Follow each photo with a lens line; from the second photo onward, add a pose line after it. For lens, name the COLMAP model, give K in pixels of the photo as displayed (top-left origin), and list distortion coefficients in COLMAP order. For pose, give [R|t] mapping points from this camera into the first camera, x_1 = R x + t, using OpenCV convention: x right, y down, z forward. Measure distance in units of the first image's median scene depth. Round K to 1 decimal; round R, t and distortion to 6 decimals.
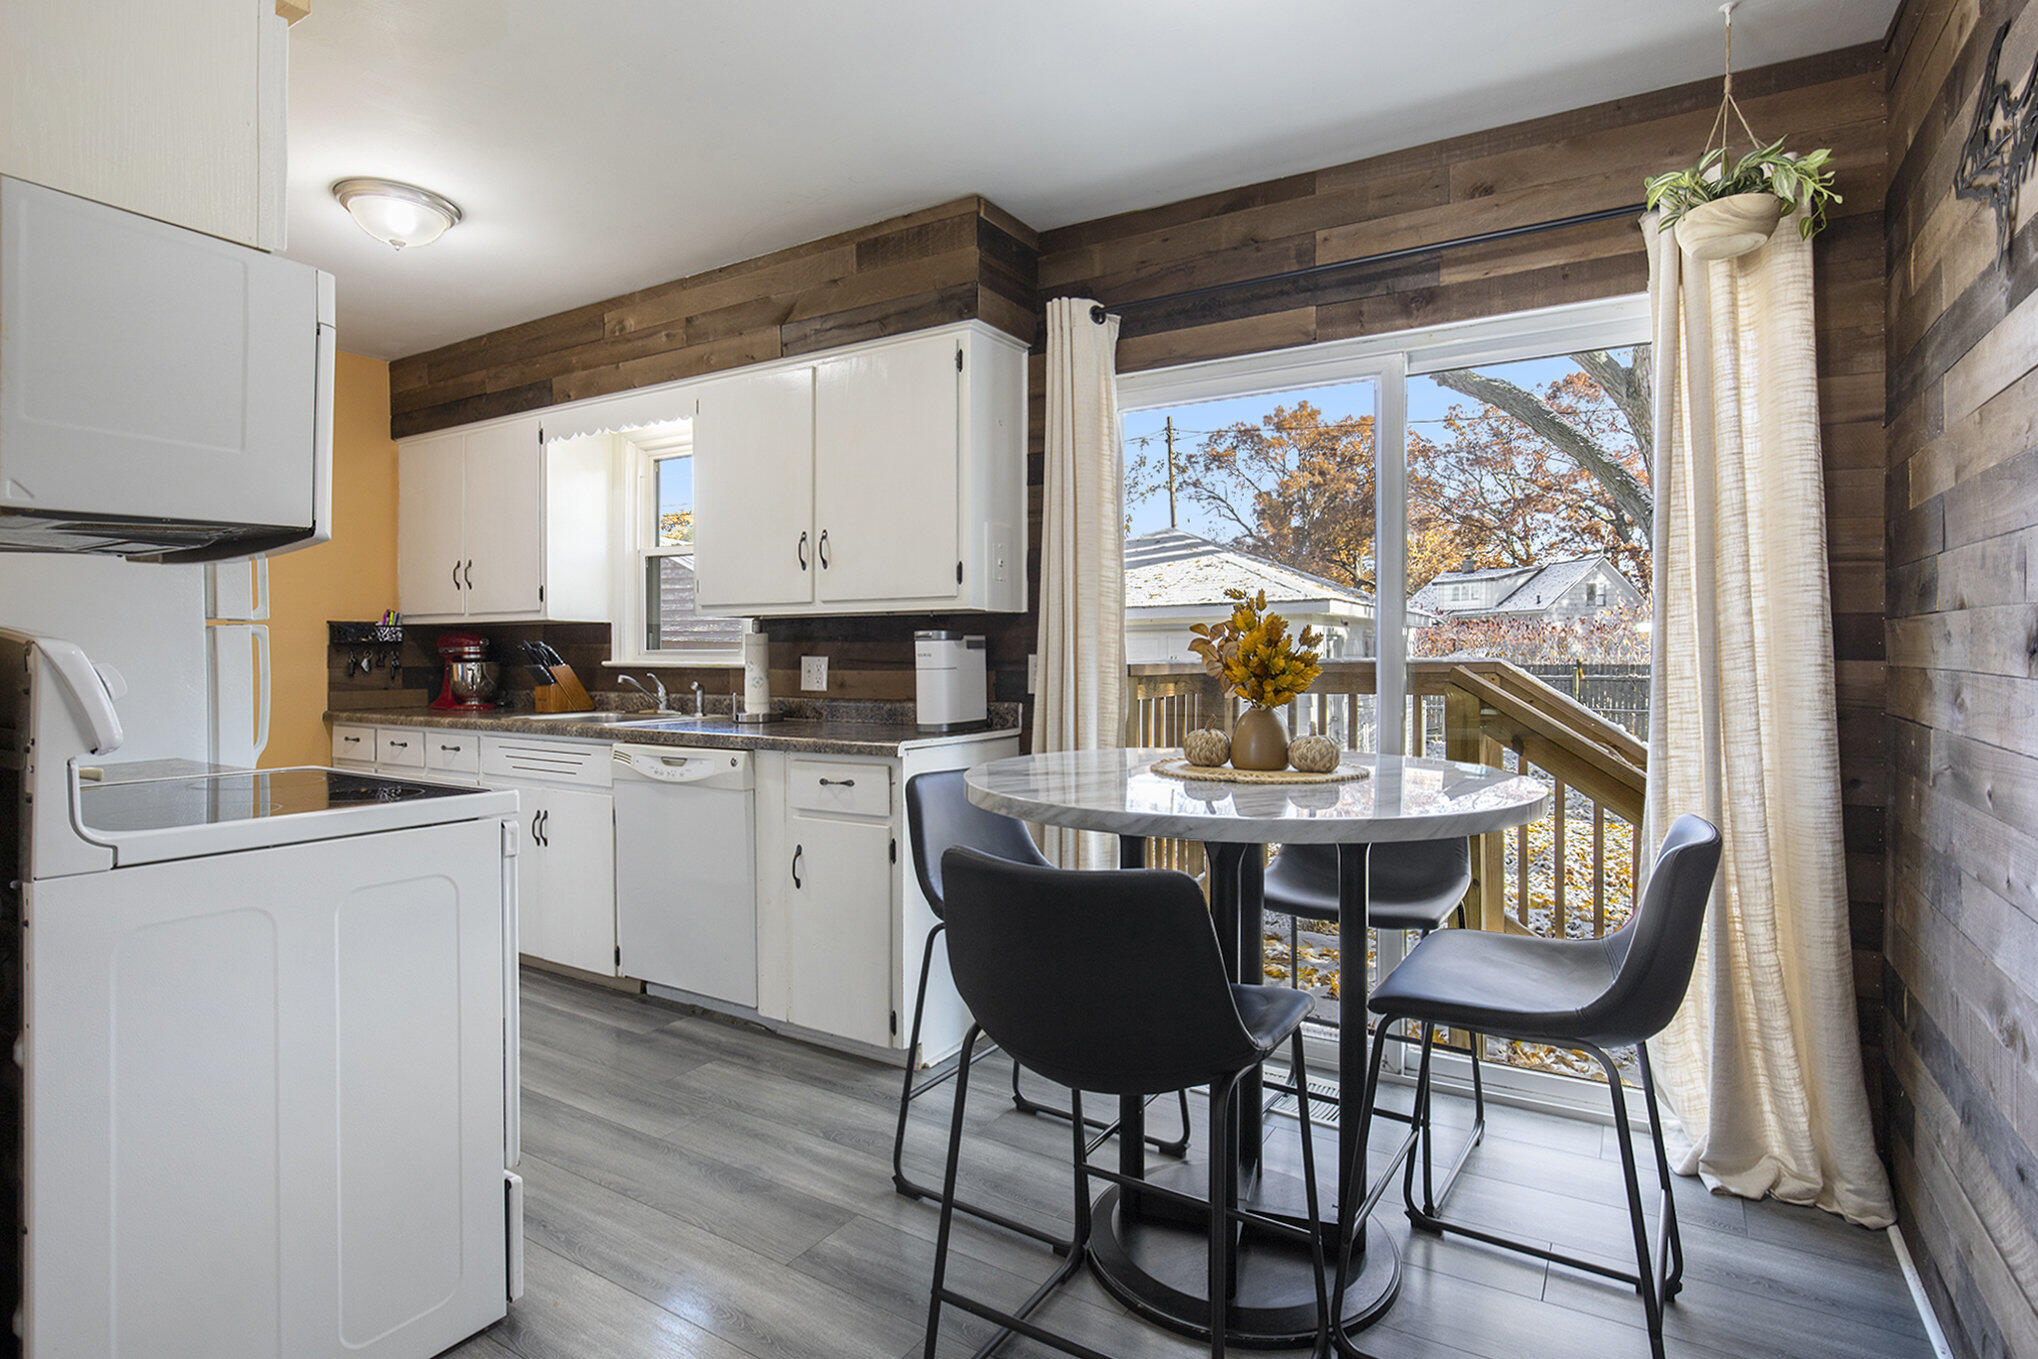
lens RADIAL K [[1042.7, 0, 1019.0], [0, 1042.7, 679.5], [0, 0, 1]] dist [0.023434, -0.086667]
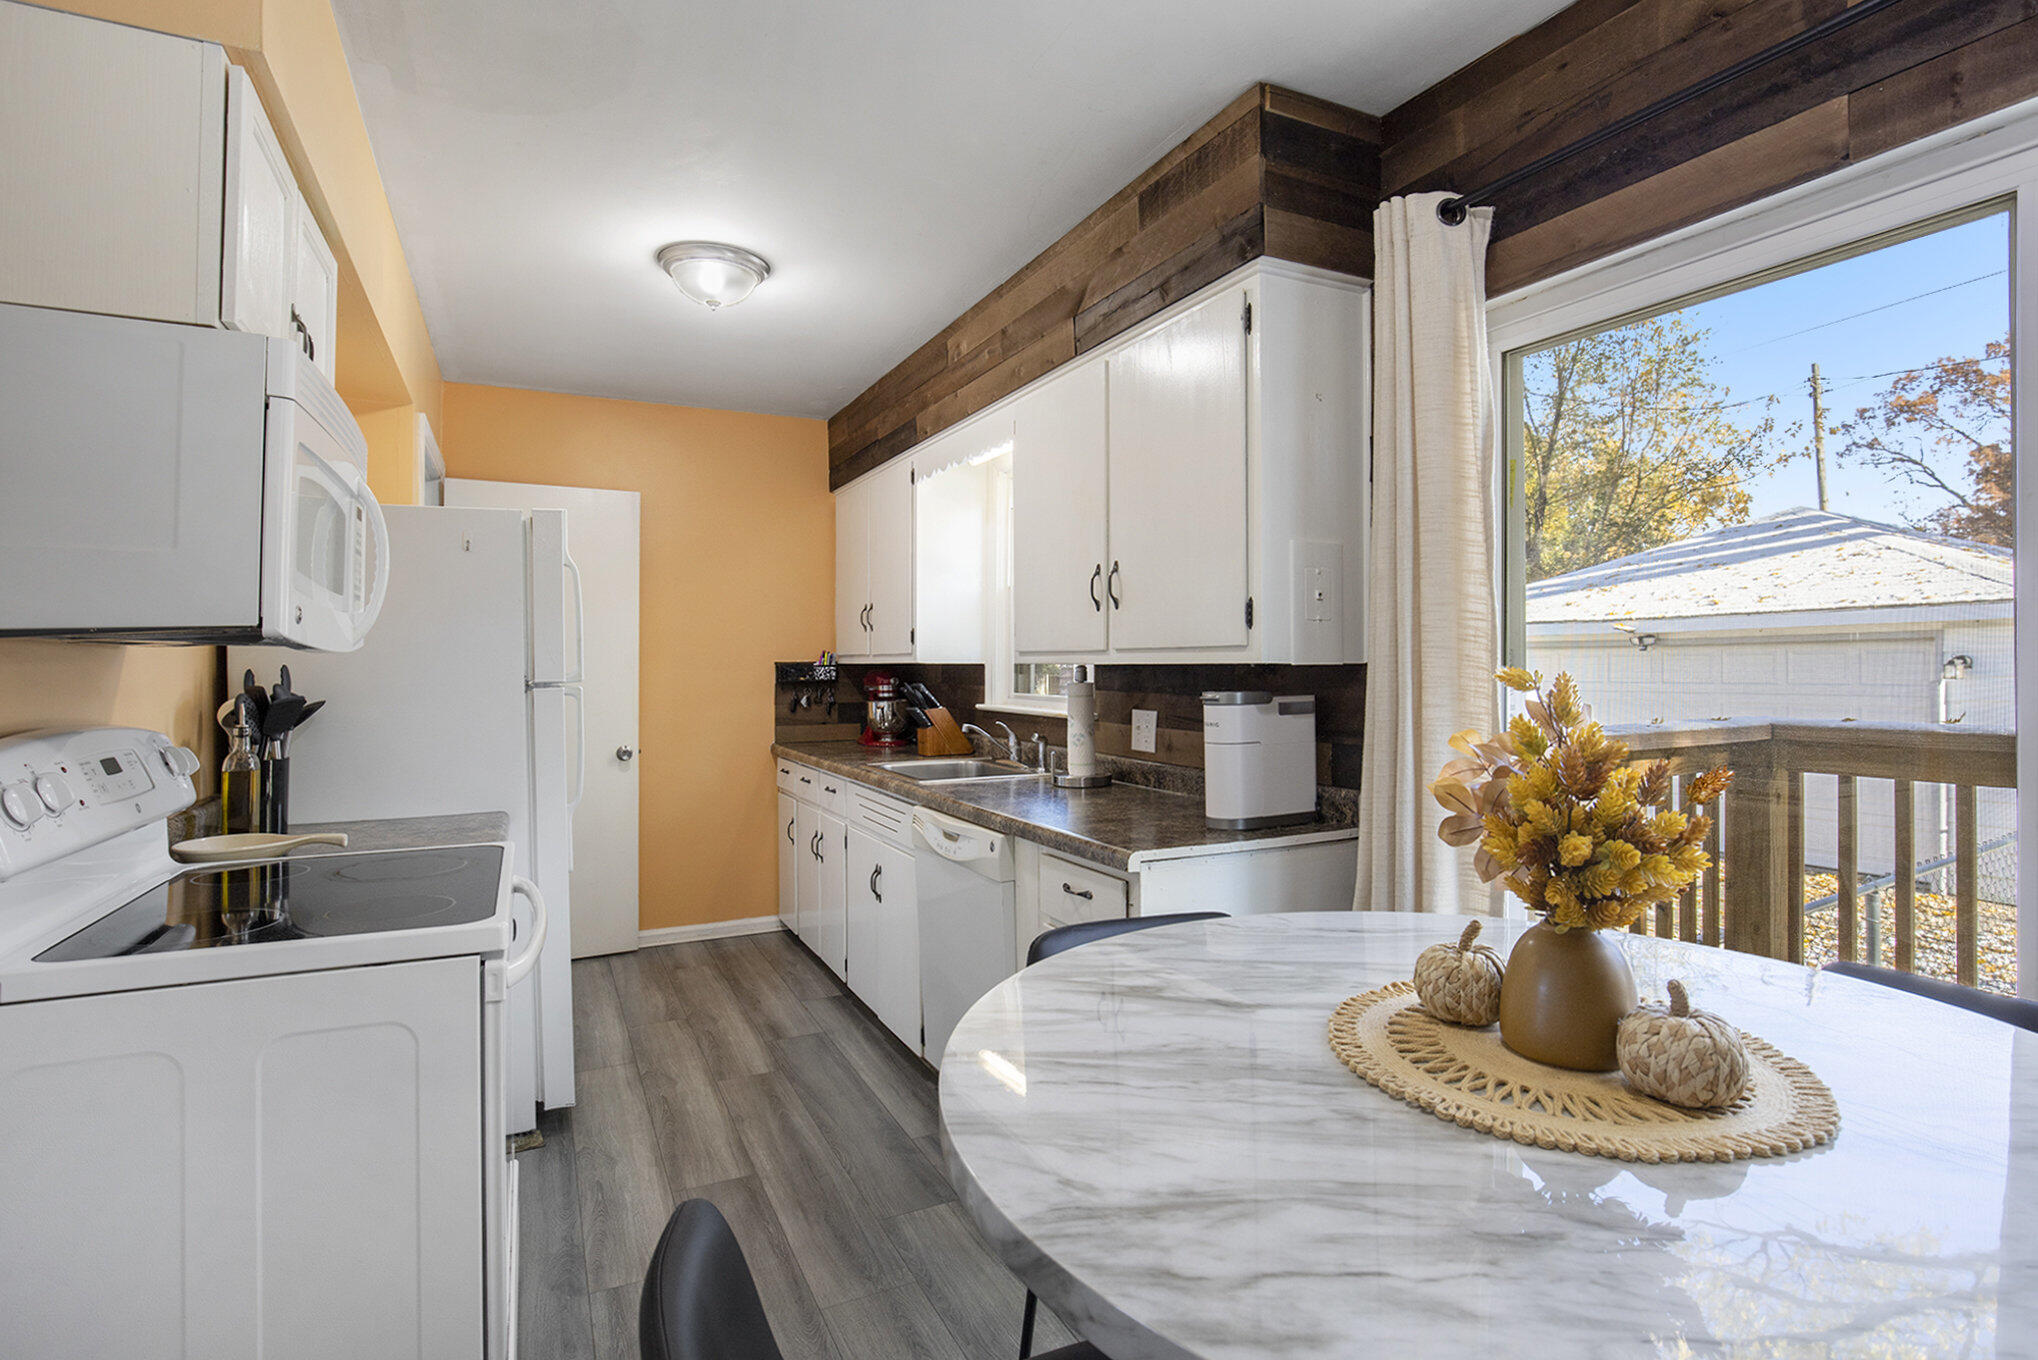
lens RADIAL K [[1011.6, 0, 1019.0], [0, 1011.6, 680.0], [0, 0, 1]] dist [-0.021823, 0.001024]
pose [[0.851484, 0.004739, -0.524359, 0.158623], [-0.006850, 0.999974, -0.002085, -0.049376], [0.524335, 0.005367, 0.851495, 0.297759]]
